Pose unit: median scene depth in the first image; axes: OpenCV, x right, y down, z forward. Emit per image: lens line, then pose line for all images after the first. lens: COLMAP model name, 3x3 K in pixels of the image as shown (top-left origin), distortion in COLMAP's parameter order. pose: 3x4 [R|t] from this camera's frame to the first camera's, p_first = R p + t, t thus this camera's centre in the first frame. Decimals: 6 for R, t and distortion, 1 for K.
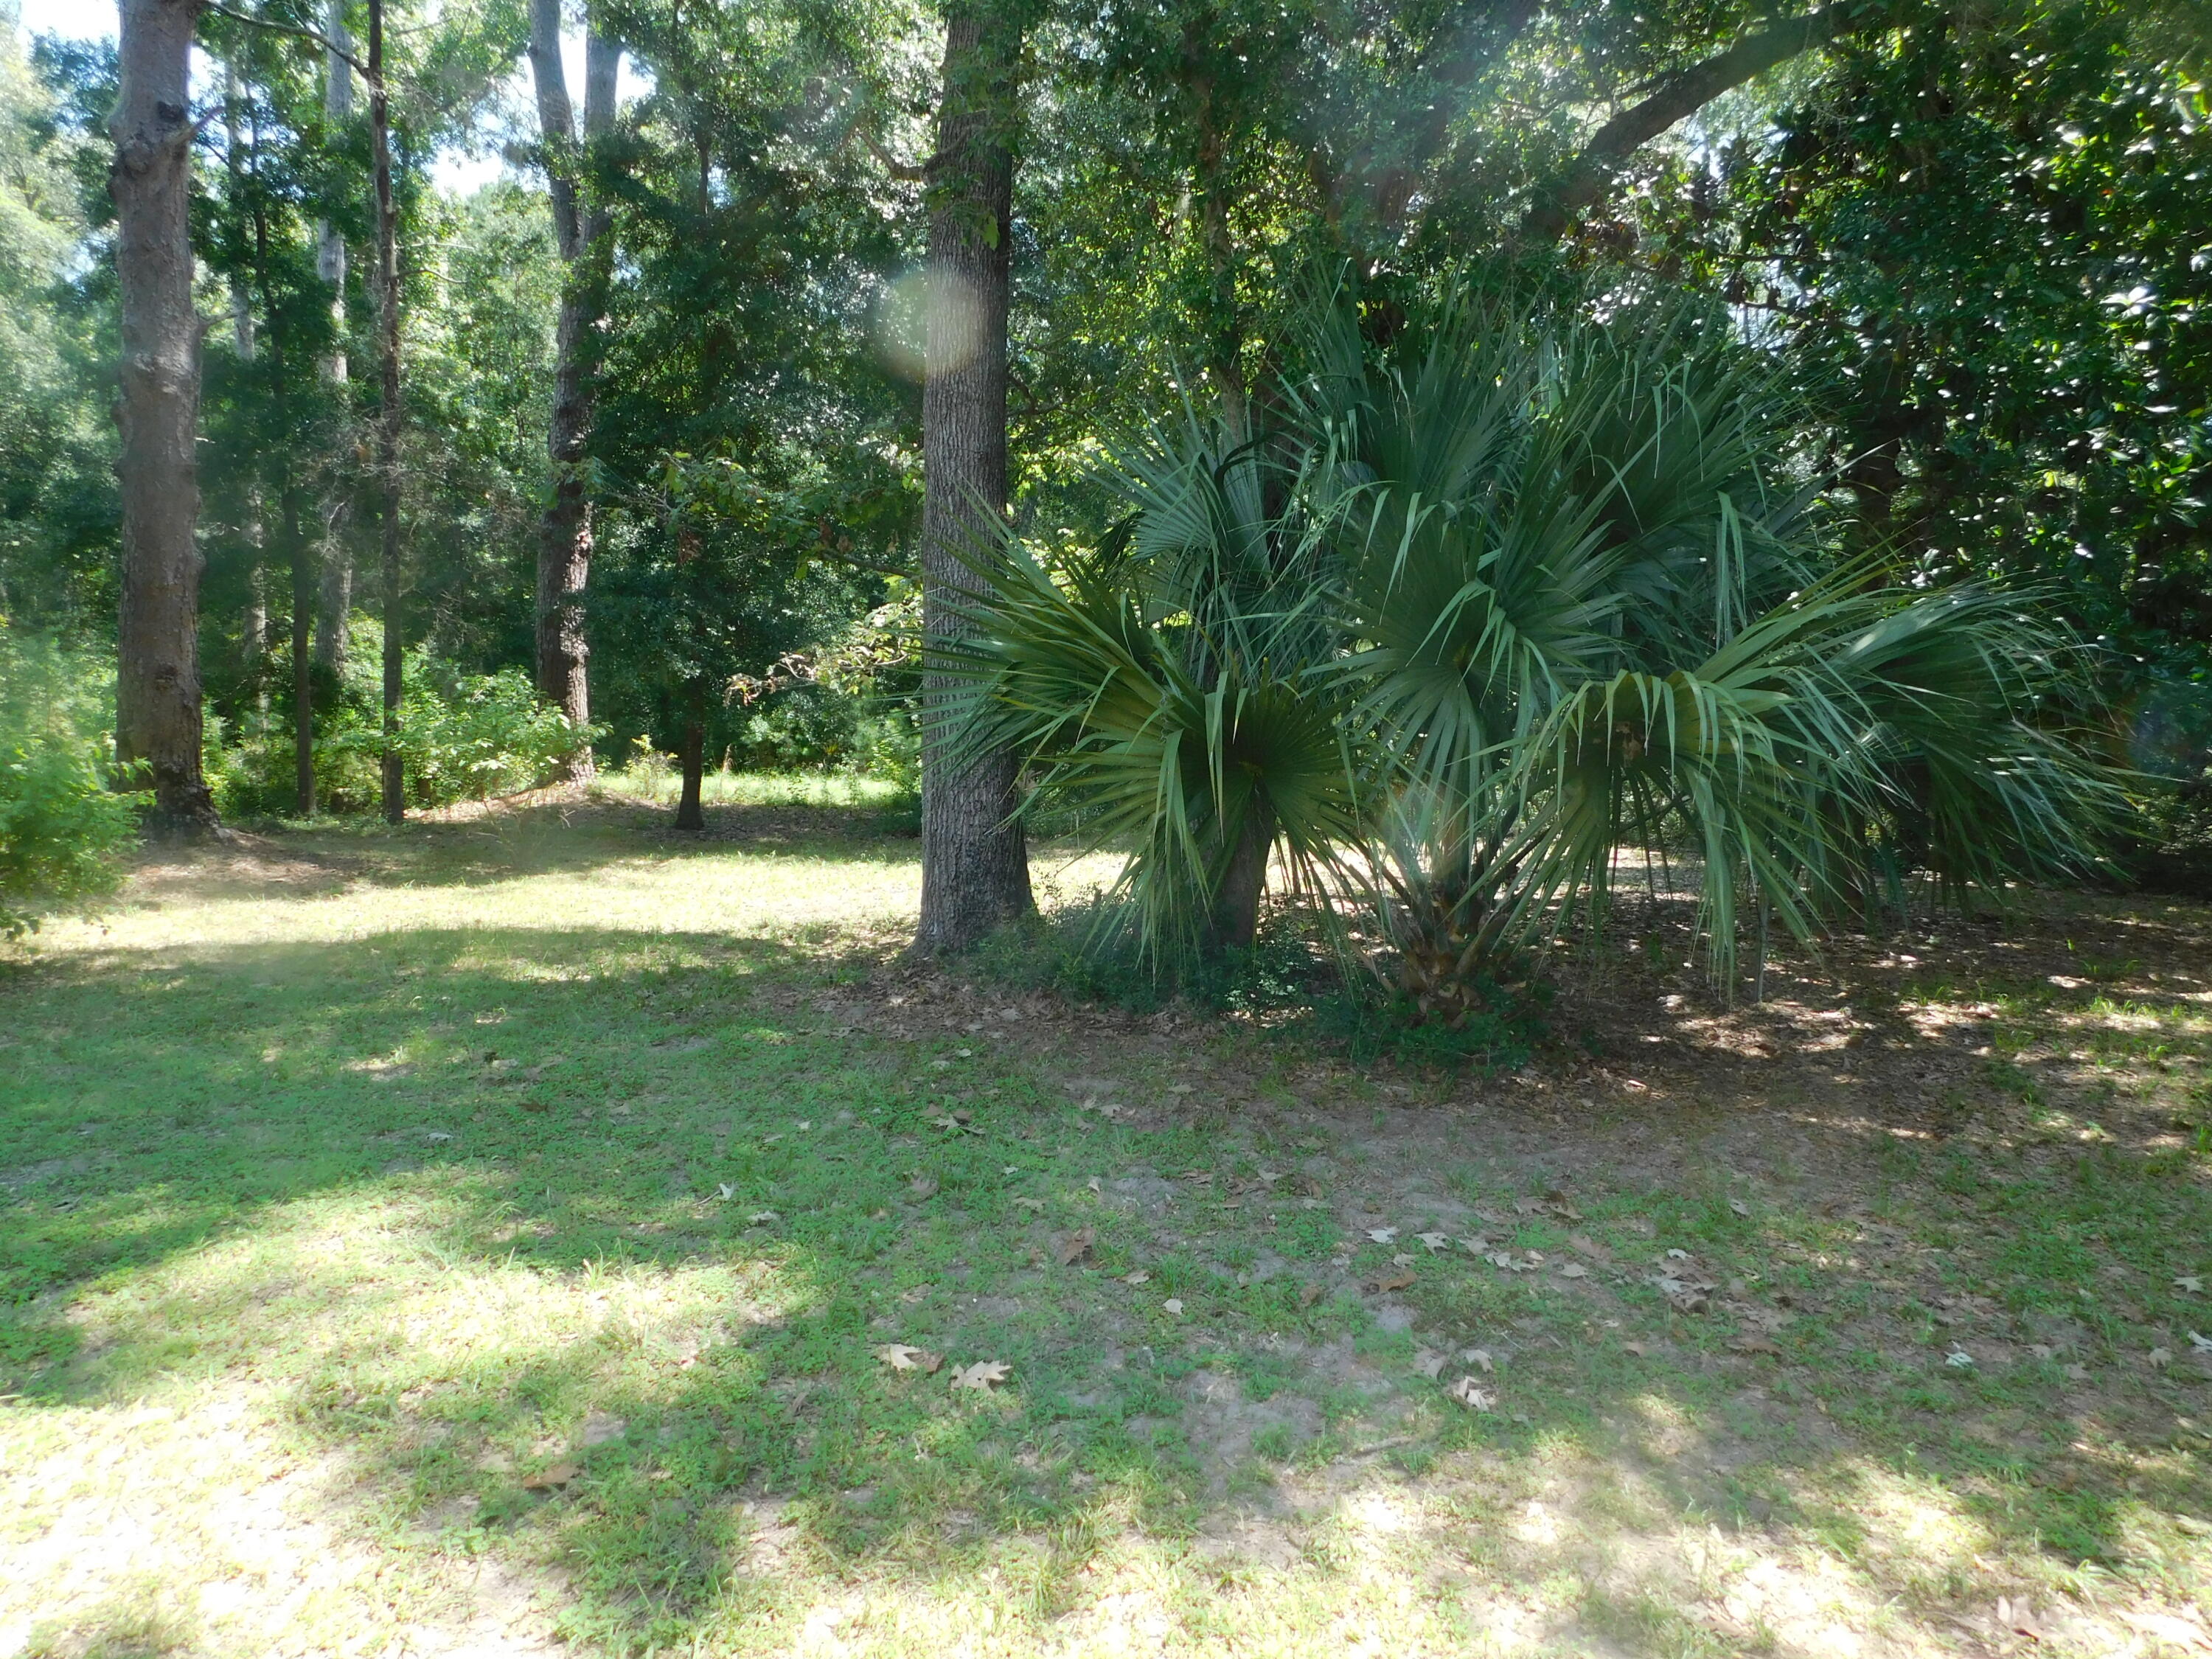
lens RADIAL K [[1485.2, 0, 1099.1], [0, 1485.2, 830.1], [0, 0, 1]] dist [-0.036056, 0.027304]
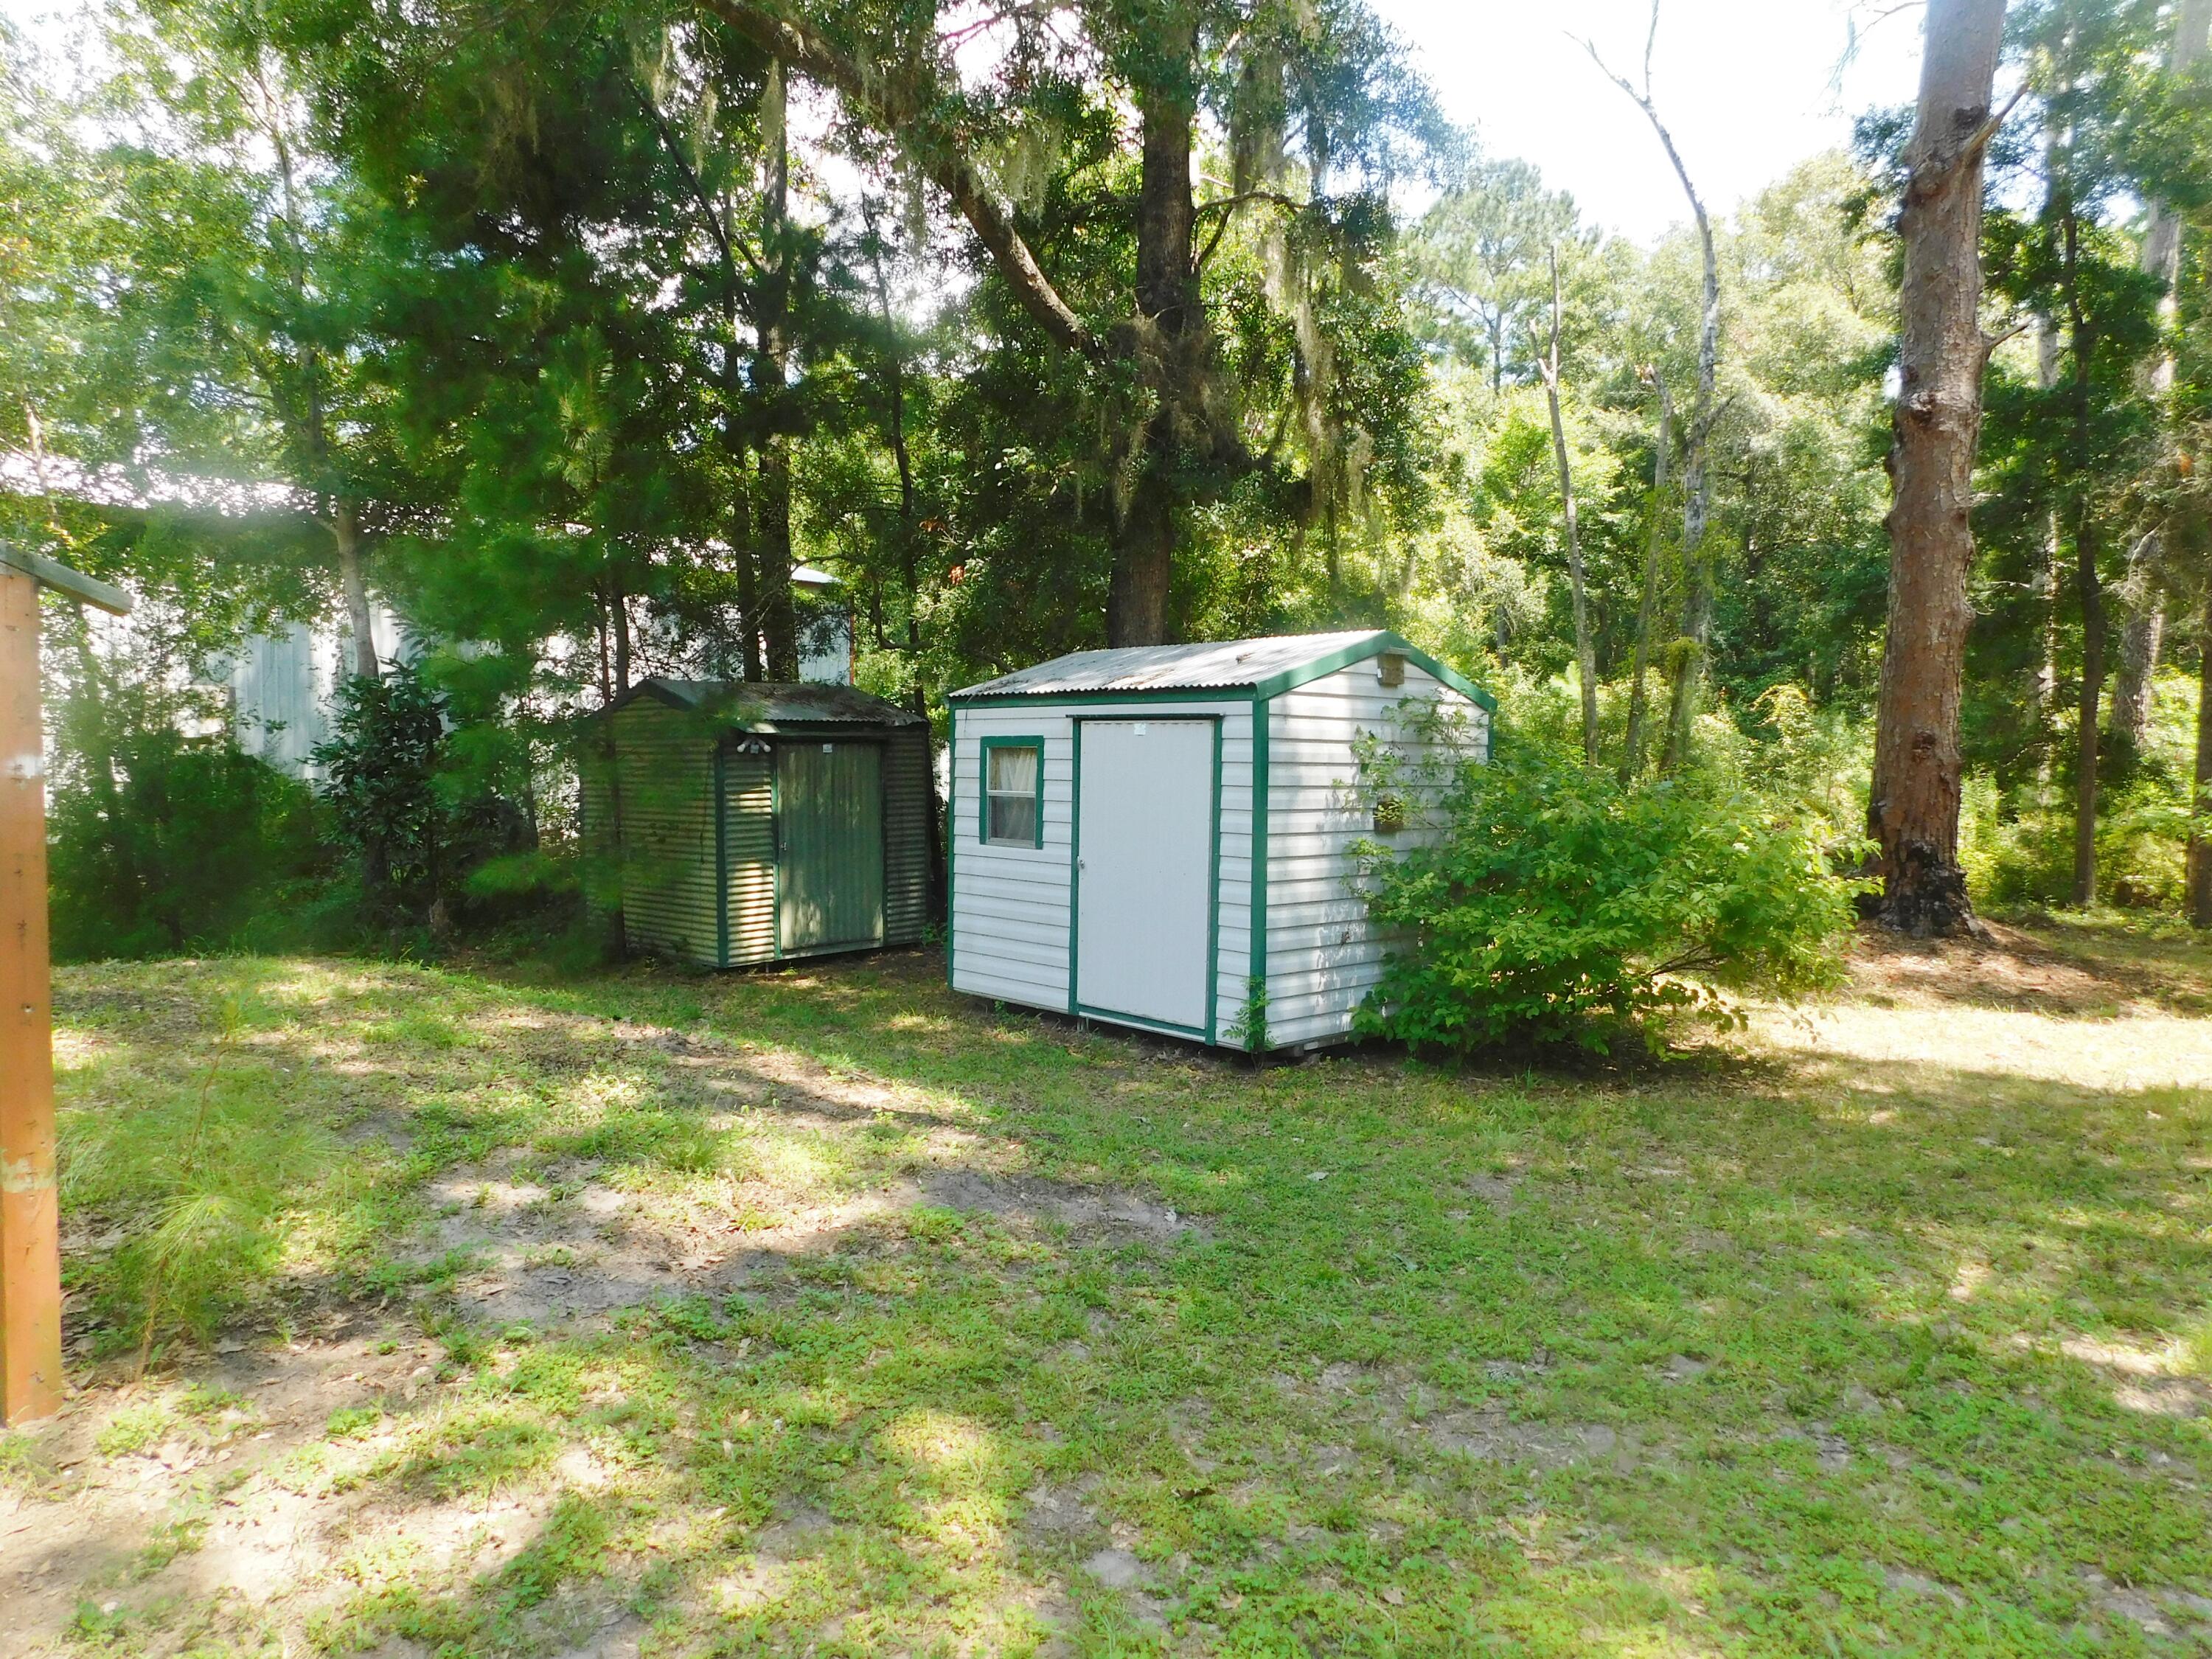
lens RADIAL K [[1485.2, 0, 1090.6], [0, 1485.2, 830.1], [0, 0, 1]] dist [-0.036056, 0.027304]
pose [[0.457384, 0.031400, -0.888715, -0.050327], [-0.074198, 0.997239, -0.002952, -0.009764], [0.886168, 0.067291, 0.458451, 0.106128]]
